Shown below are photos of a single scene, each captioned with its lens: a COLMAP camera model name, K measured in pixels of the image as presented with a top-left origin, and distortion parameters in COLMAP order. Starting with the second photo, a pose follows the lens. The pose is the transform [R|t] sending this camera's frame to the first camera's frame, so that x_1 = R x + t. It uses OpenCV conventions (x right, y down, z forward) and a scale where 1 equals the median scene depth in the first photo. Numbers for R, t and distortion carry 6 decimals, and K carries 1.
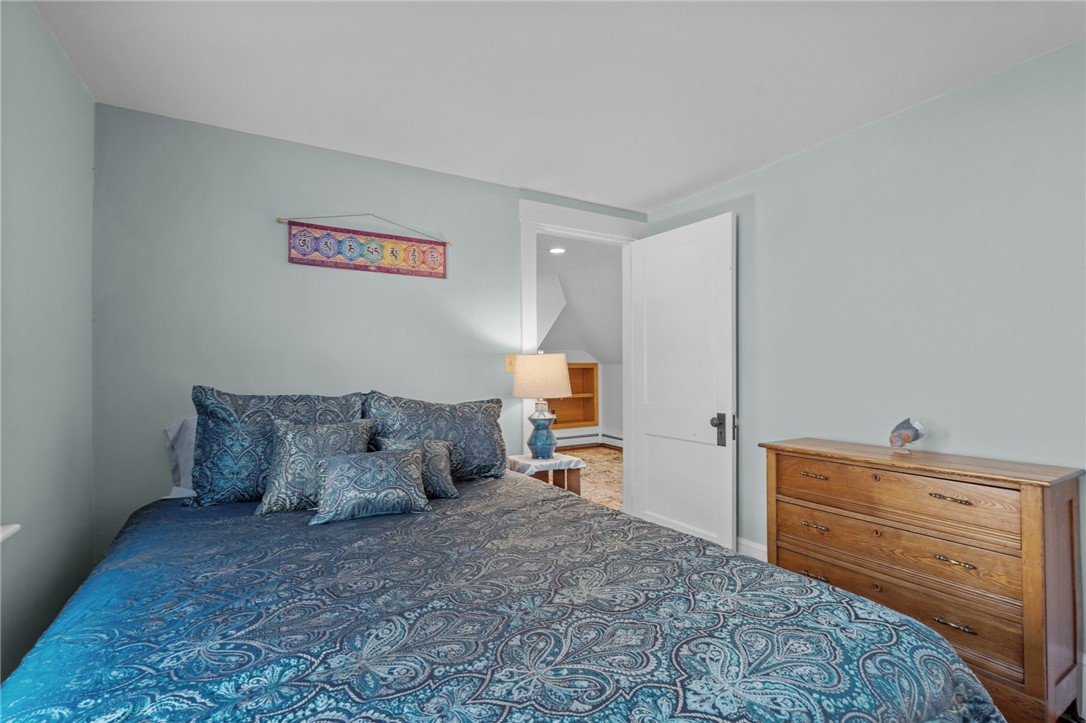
lens RADIAL K [[492.1, 0, 541.6], [0, 492.1, 363.7], [0, 0, 1]] dist [-0.003599, -0.000540]
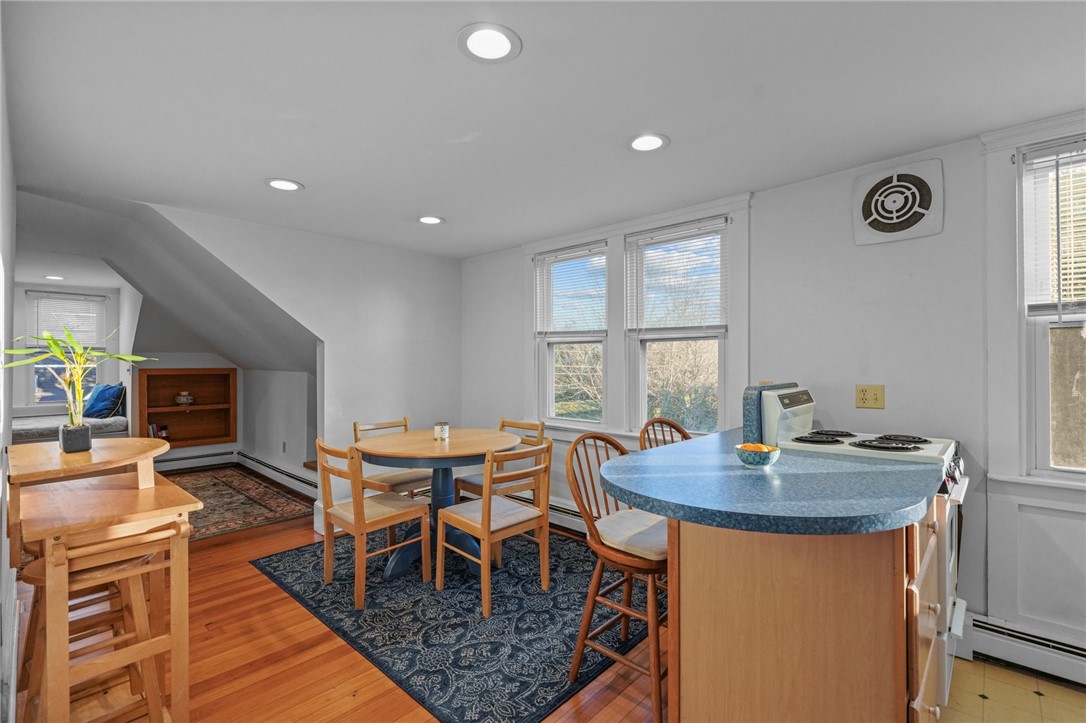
lens RADIAL K [[489.5, 0, 543.0], [0, 489.5, 361.5], [0, 0, 1]] dist [-0.003302, 0.000387]
pose [[0.960134, 0.004637, 0.279502, 1.102618], [-0.004917, 0.999988, 0.000301, -0.045095], [-0.279497, -0.001664, 0.960145, 0.114362]]
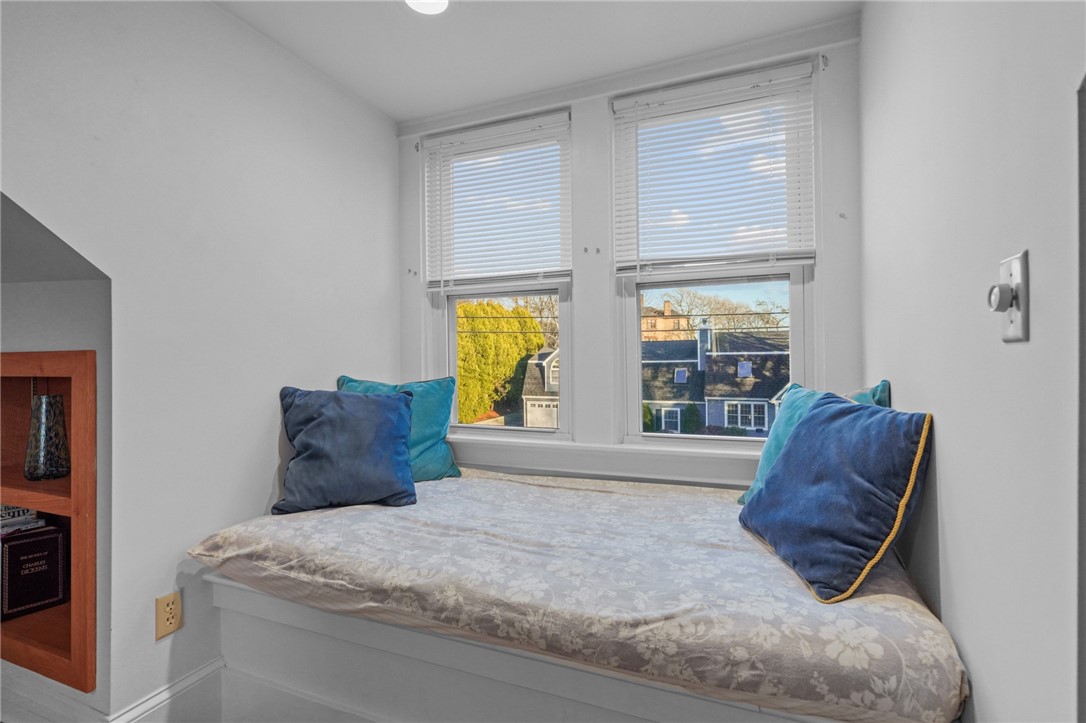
lens RADIAL K [[503.3, 0, 551.0], [0, 503.3, 353.1], [0, 0, 1]] dist [-0.006664, -0.000232]
pose [[0.612296, -0.006851, -0.790599, 0.008726], [0.013326, 0.999910, 0.001656, 0.027663], [0.790516, -0.011549, 0.612332, 2.357238]]
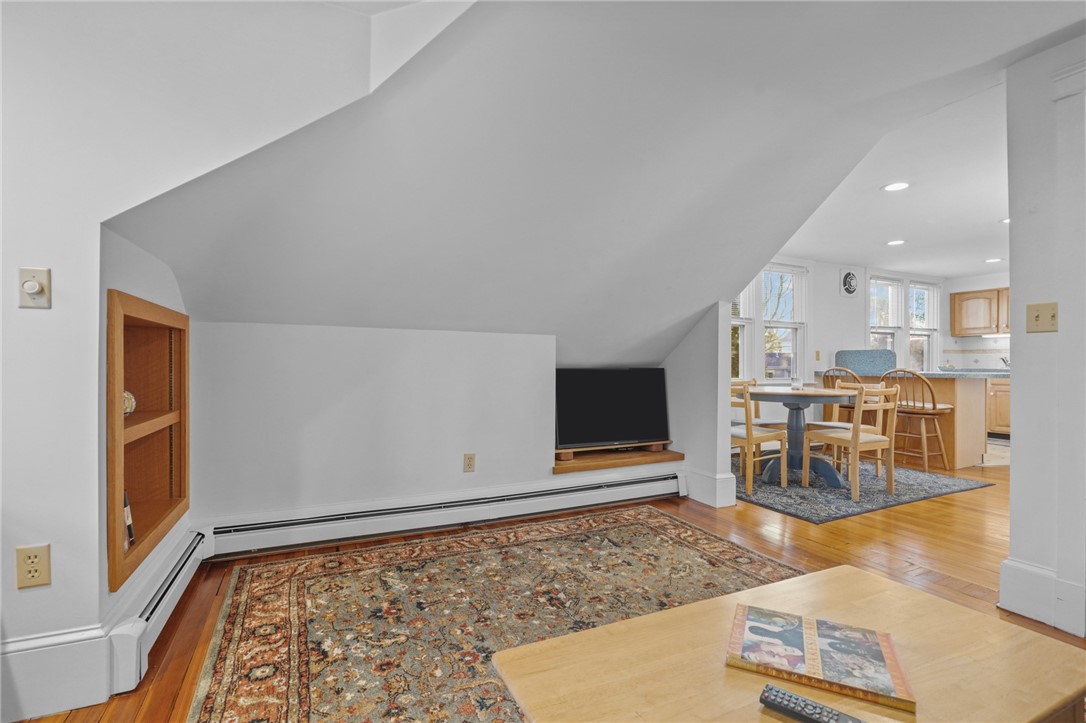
lens RADIAL K [[489.4, 0, 544.3], [0, 489.4, 368.0], [0, 0, 1]] dist [-0.004286, -0.000526]
pose [[0.081852, -0.001078, 0.996644, -0.533478], [-0.010096, 0.999947, 0.001911, 0.084541], [-0.996593, -0.010219, 0.081837, 2.101592]]
